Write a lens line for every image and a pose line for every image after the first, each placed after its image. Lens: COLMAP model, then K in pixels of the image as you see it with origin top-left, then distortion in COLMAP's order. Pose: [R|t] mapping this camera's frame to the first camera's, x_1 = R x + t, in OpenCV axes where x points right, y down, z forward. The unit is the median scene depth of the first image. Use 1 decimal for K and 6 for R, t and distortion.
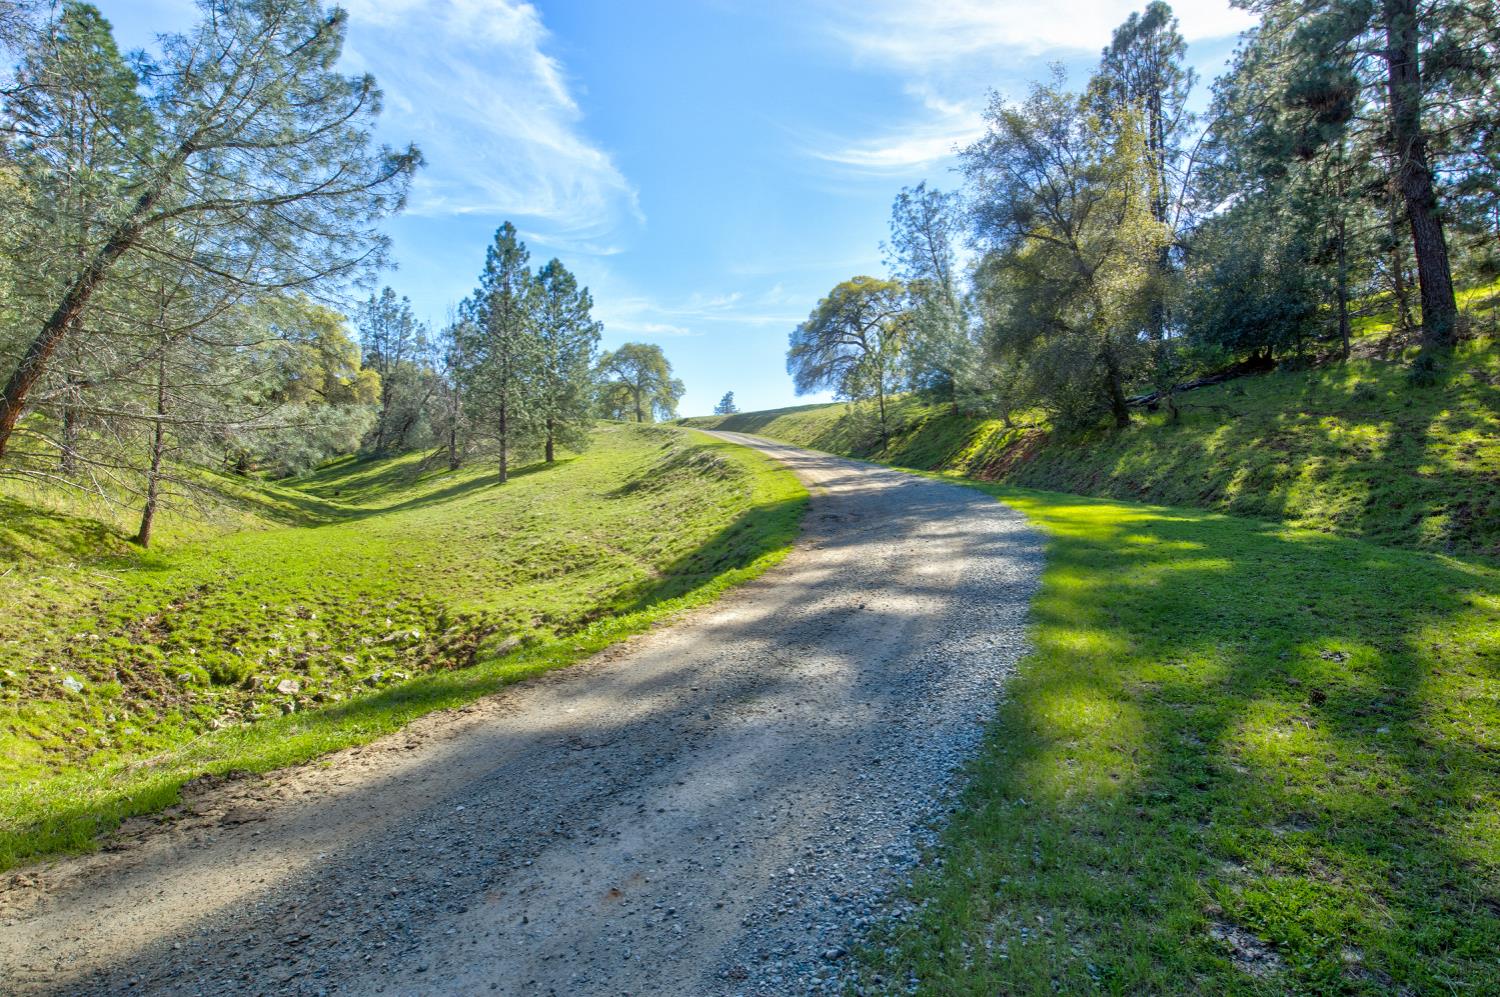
lens RADIAL K [[753.2, 0, 741.8], [0, 753.2, 504.6], [0, 0, 1]] dist [0.001915, 0.000441]
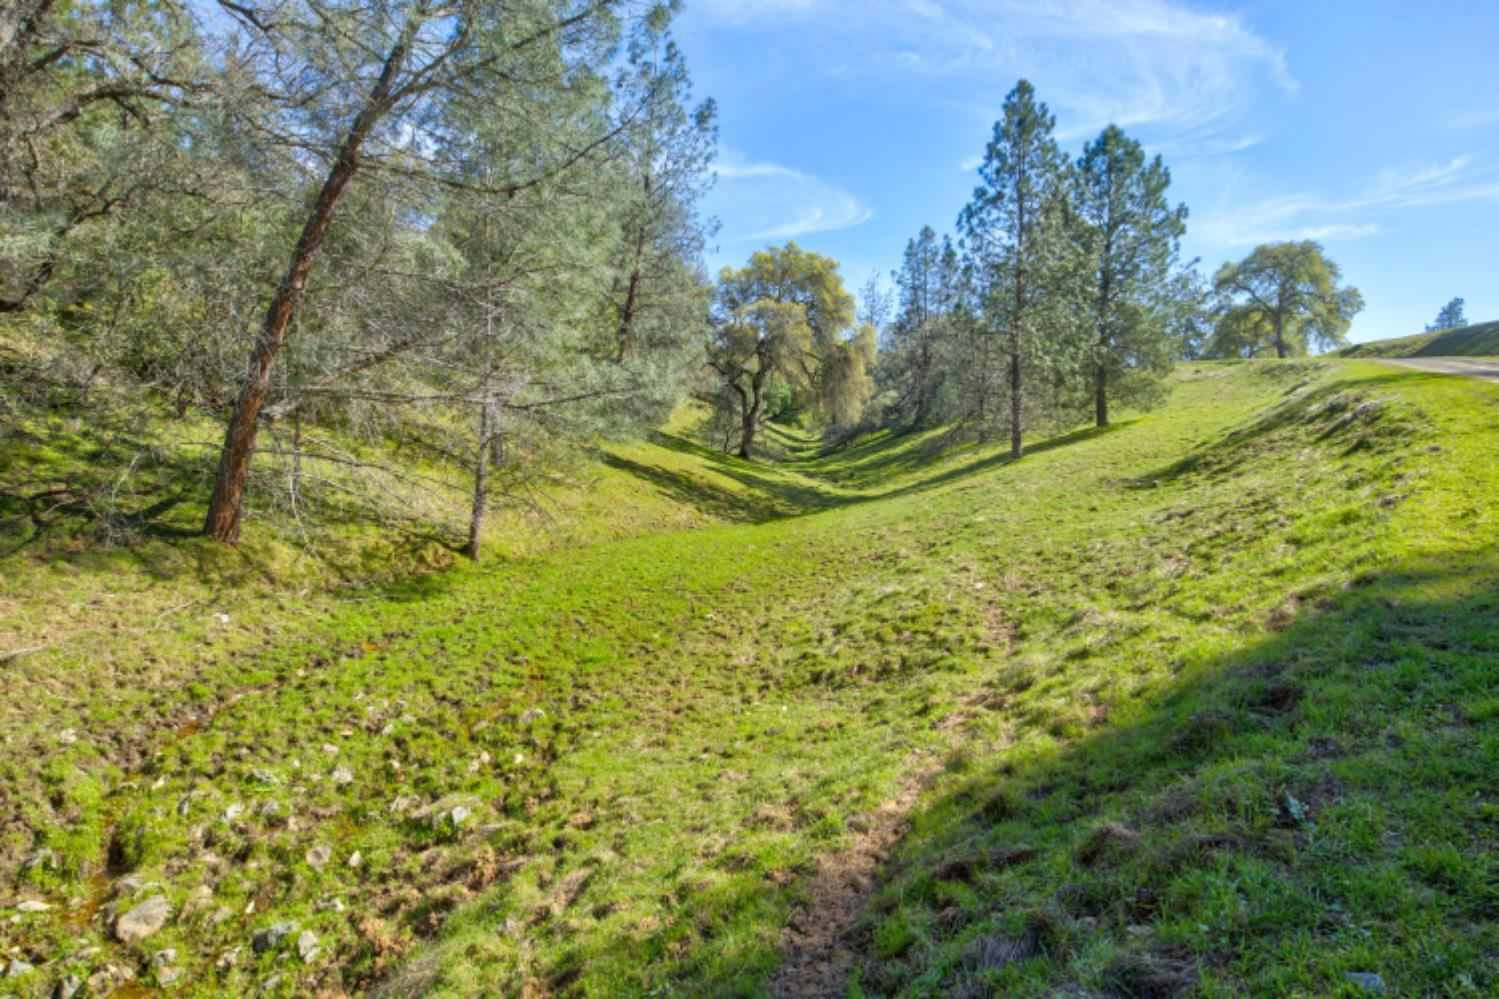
lens RADIAL K [[859.8, 0, 749.2], [0, 859.8, 508.5], [0, 0, 1]] dist [-0.005401, -0.001898]
pose [[0.757957, 0.012482, -0.652186, 0.013875], [0.010374, 0.999460, 0.031184, -0.009187], [0.652223, -0.030402, 0.757418, 0.192559]]
